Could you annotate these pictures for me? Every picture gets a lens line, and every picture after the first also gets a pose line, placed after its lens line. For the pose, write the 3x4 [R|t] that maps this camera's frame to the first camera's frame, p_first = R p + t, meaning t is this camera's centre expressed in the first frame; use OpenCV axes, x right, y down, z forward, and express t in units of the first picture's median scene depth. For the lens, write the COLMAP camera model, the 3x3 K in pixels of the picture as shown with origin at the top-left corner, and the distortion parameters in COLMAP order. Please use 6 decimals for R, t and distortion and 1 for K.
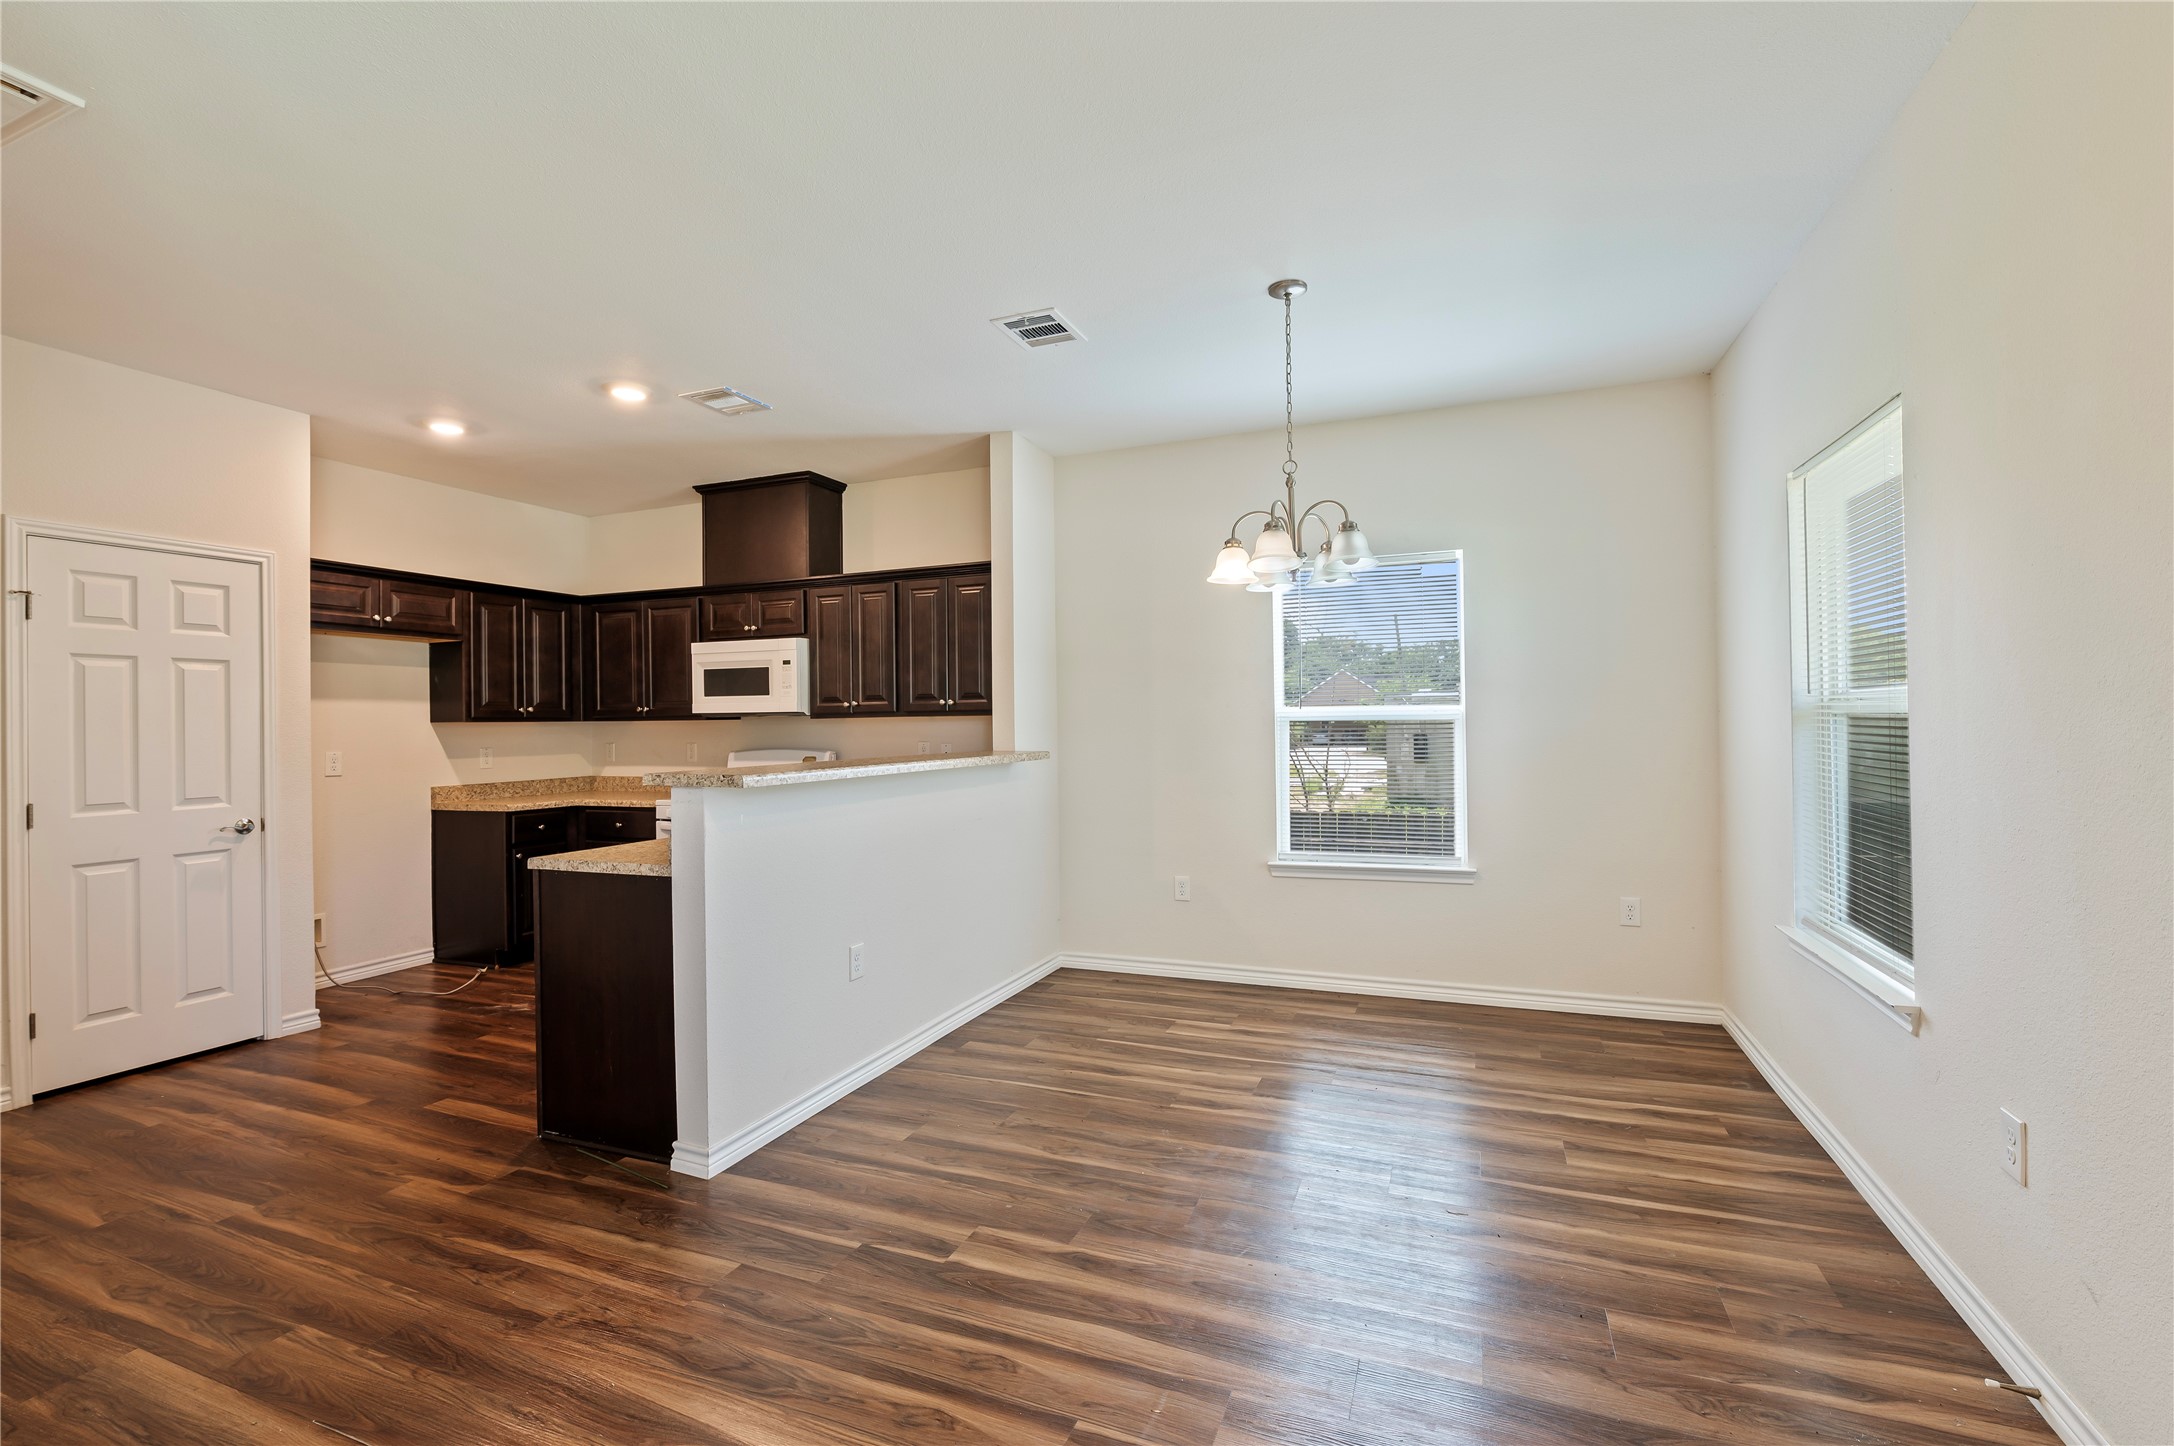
lens RADIAL K [[964.4, 0, 1099.1], [0, 964.4, 718.4], [0, 0, 1]] dist [-0.005835, -0.000819]
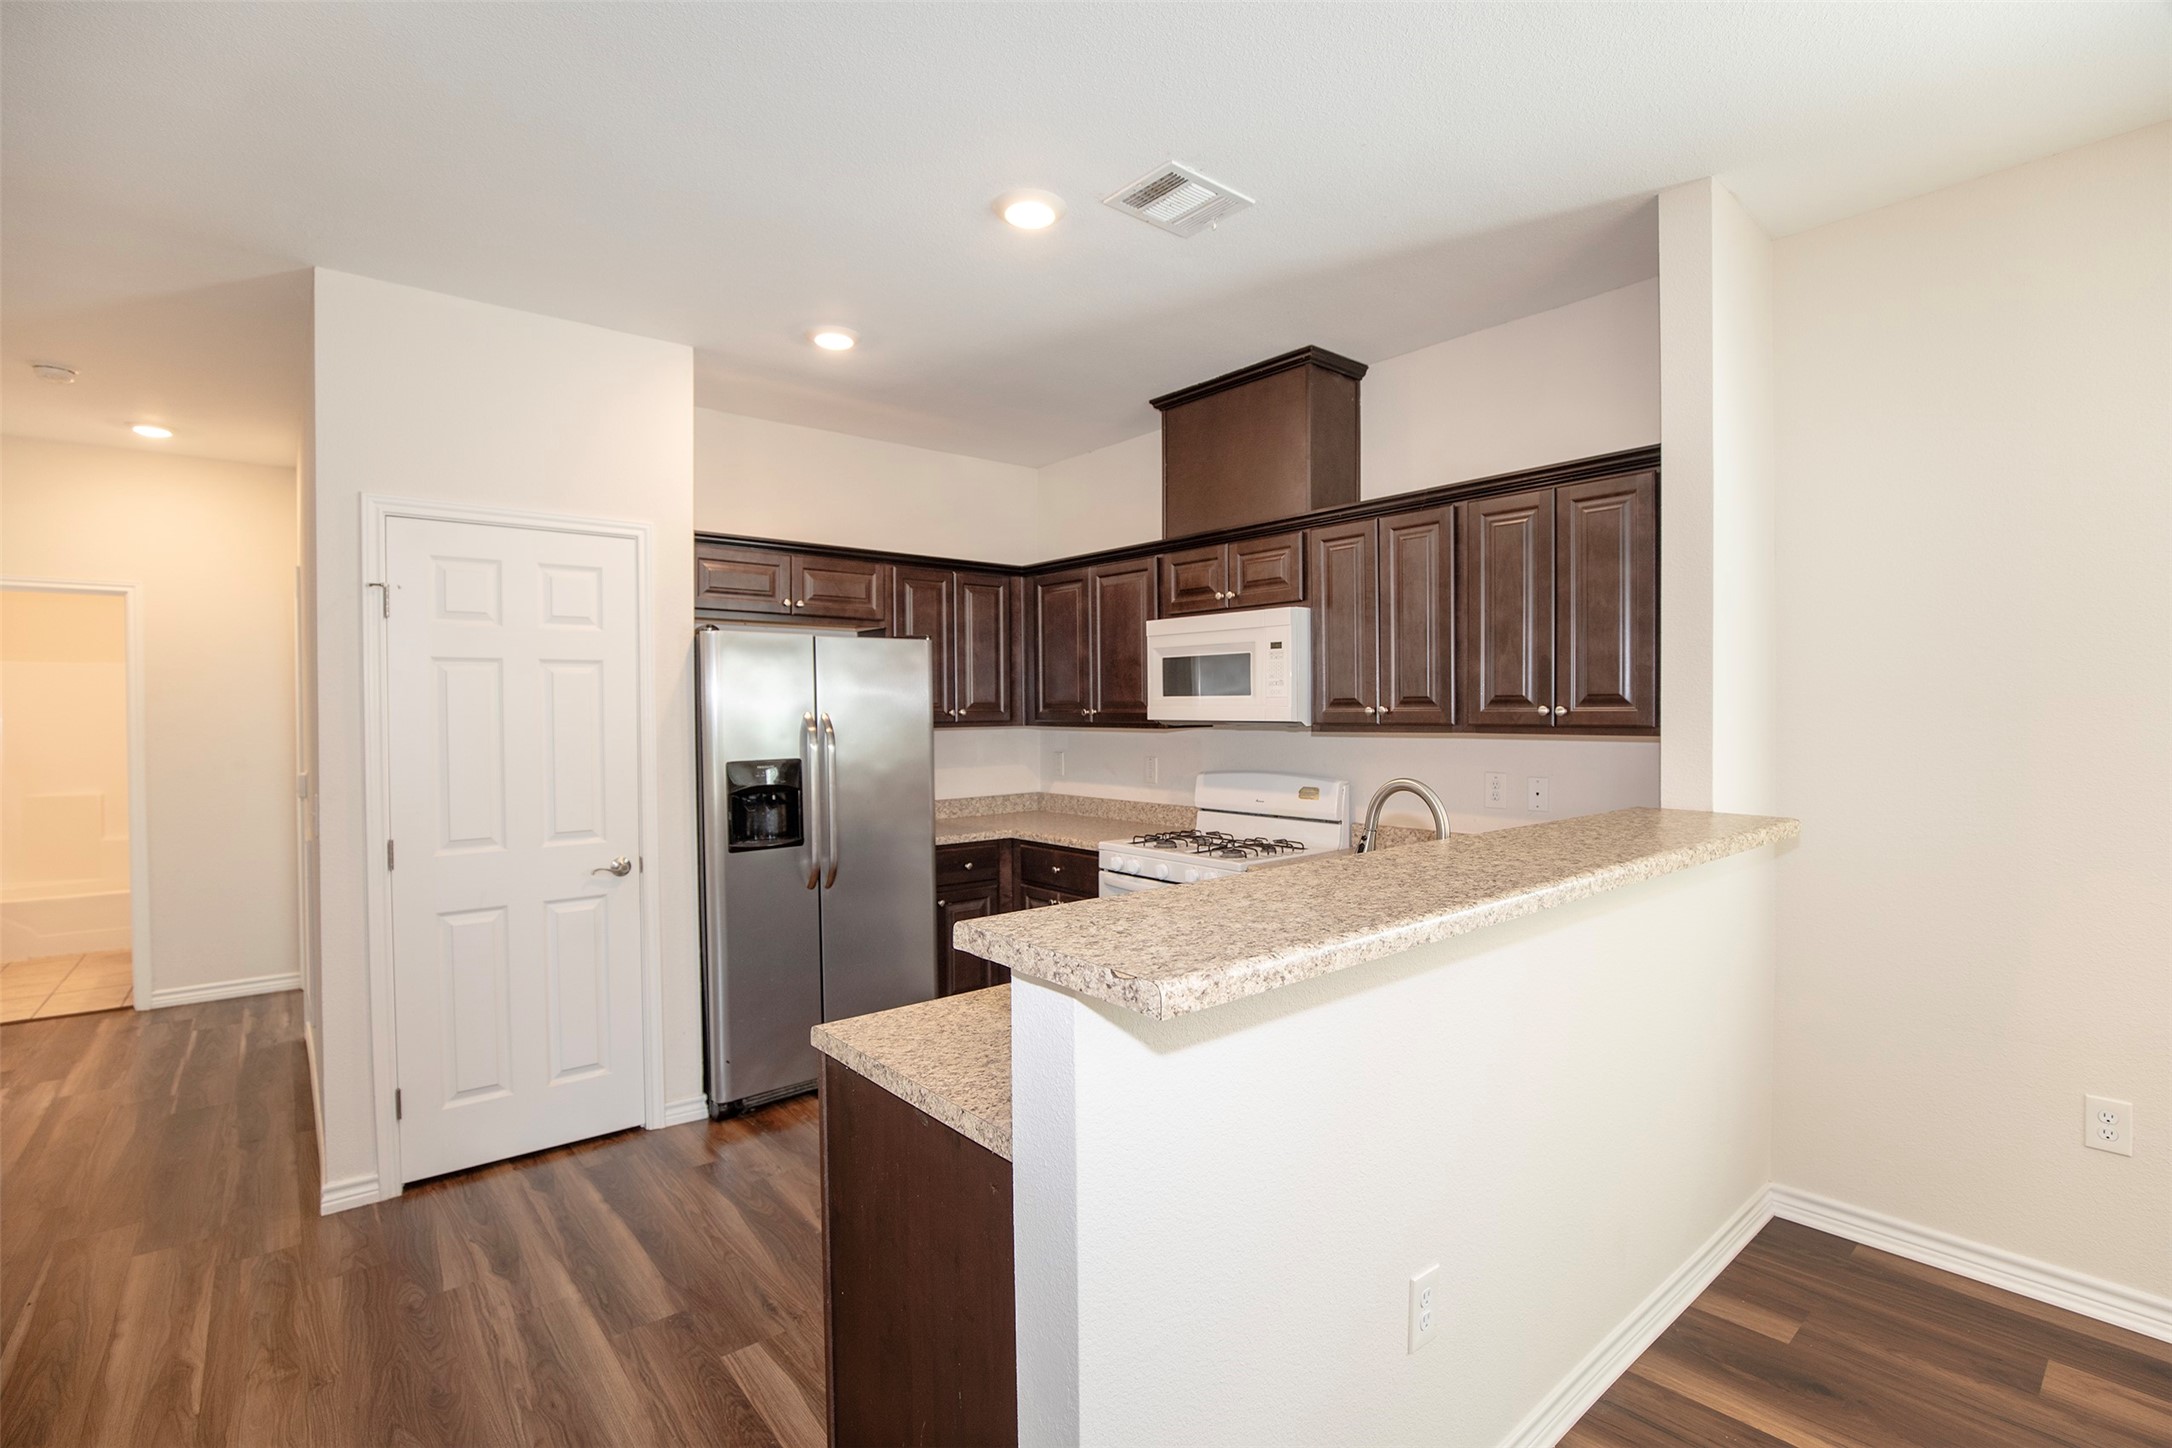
lens RADIAL K [[1001.5, 0, 1089.6], [0, 1001.5, 726.9], [0, 0, 1]] dist [-0.034171, 0.009458]
pose [[0.880285, 0.014718, -0.474218, -0.113848], [-0.001463, 0.999598, 0.028308, -0.021806], [0.474444, -0.024226, 0.879952, 0.343269]]
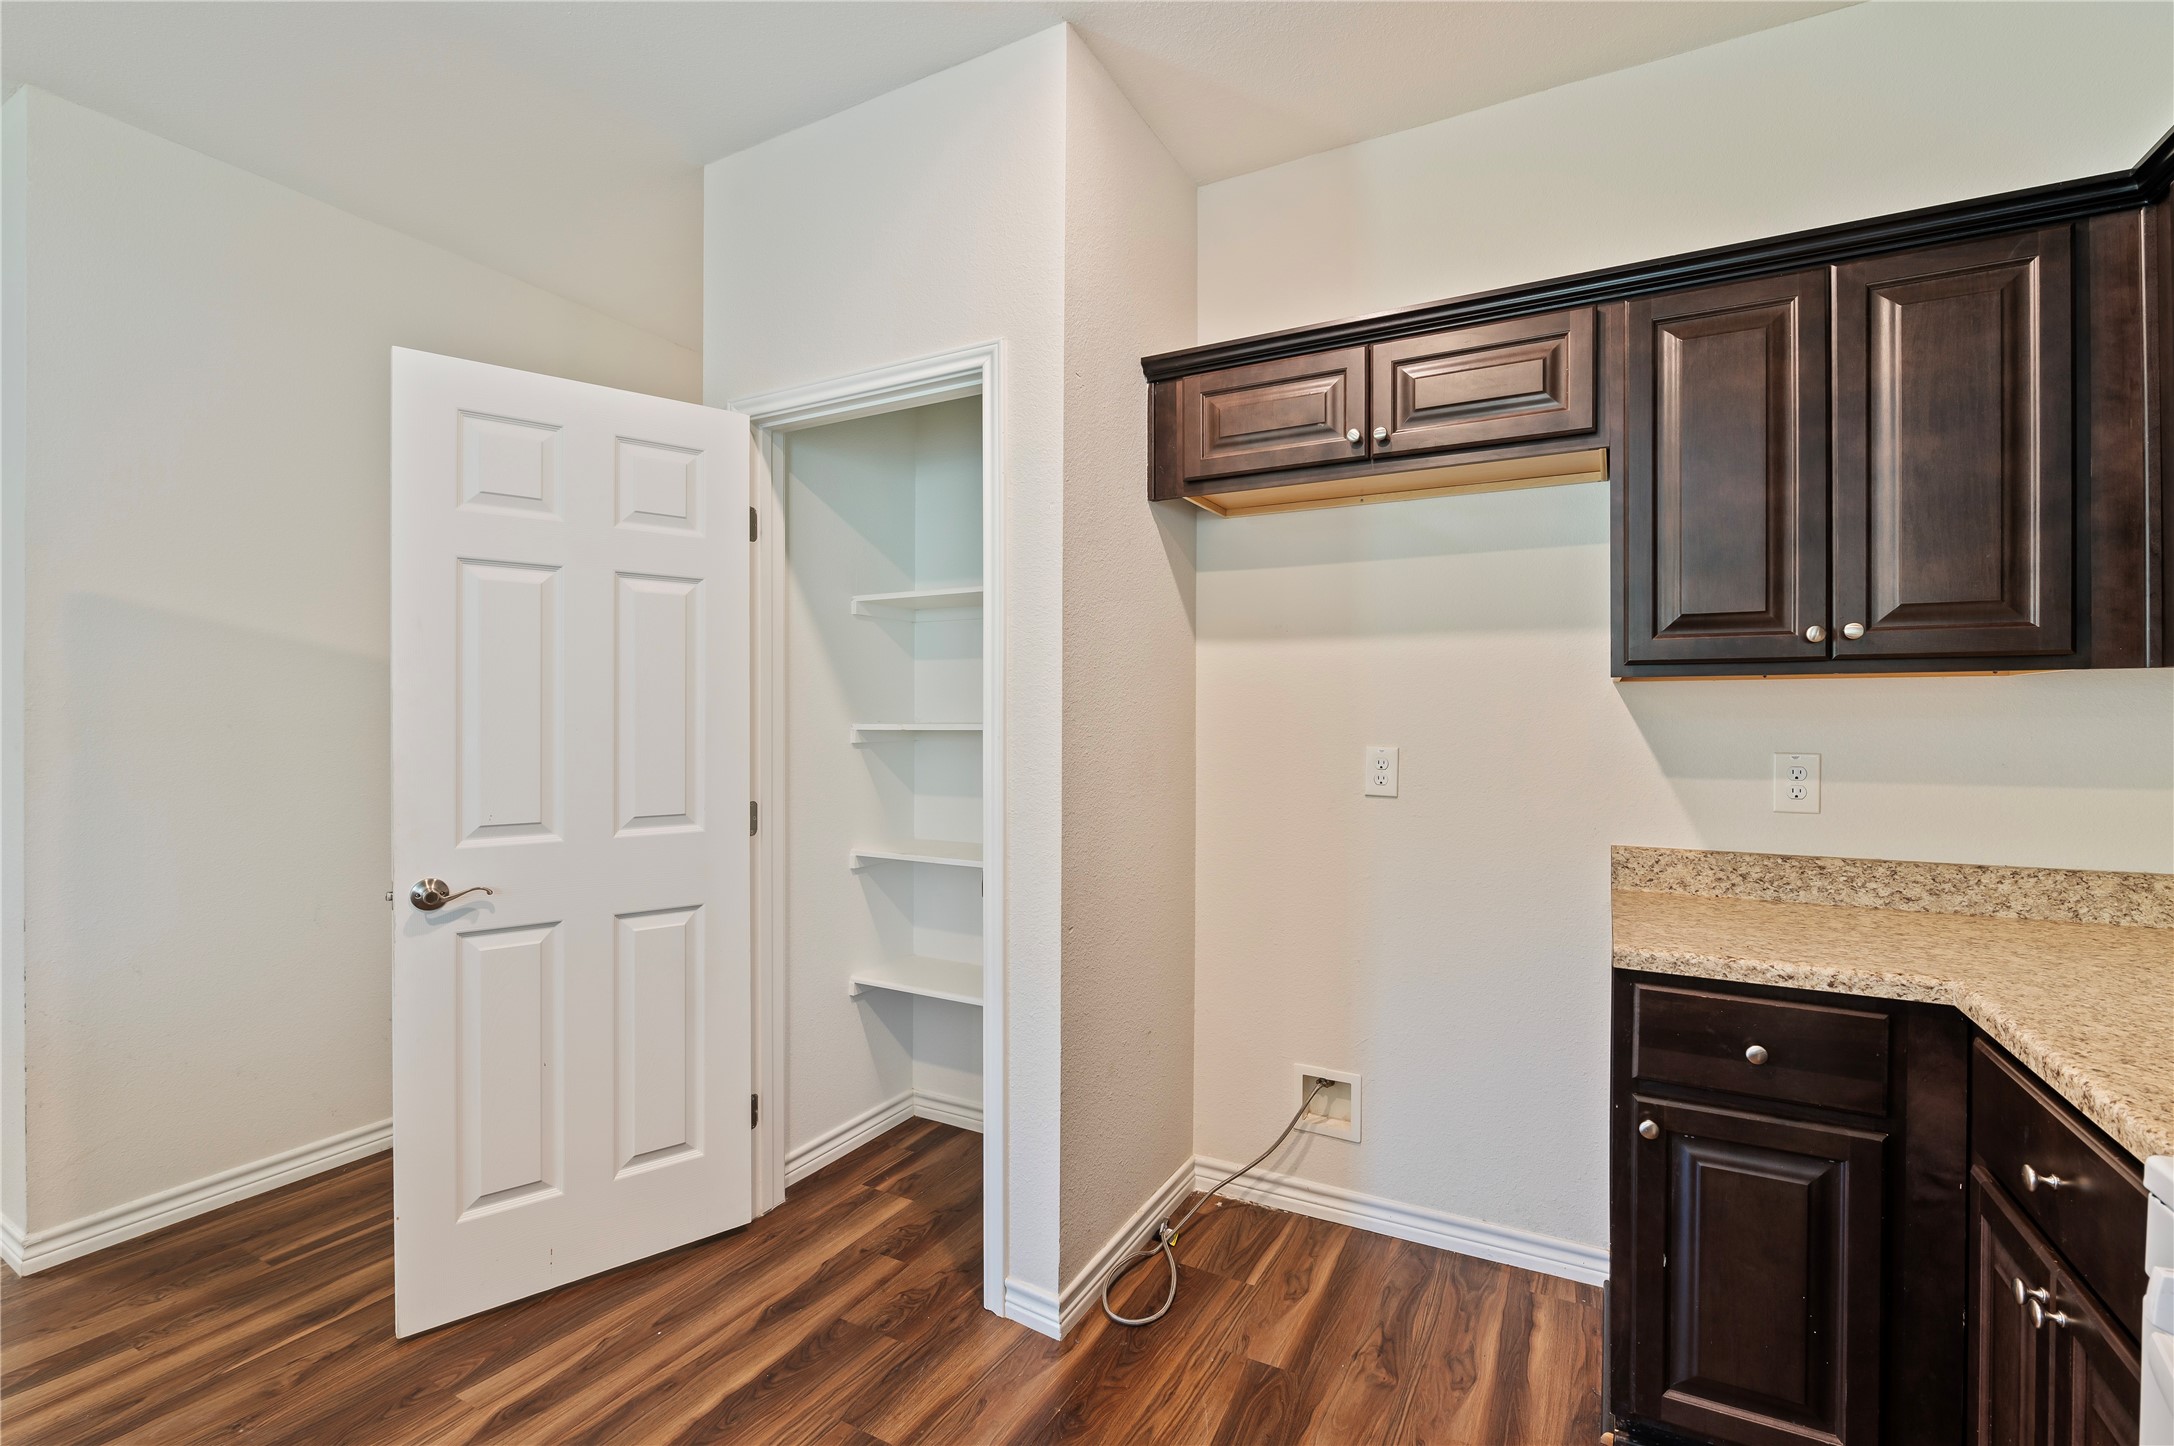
lens RADIAL K [[964.4, 0, 1099.1], [0, 964.4, 718.4], [0, 0, 1]] dist [-0.005835, -0.000819]
pose [[-0.119591, 0.013892, -0.992726, -0.285849], [0.006364, 0.999892, 0.013226, 0.013144], [0.992803, -0.004736, -0.119667, 0.854347]]
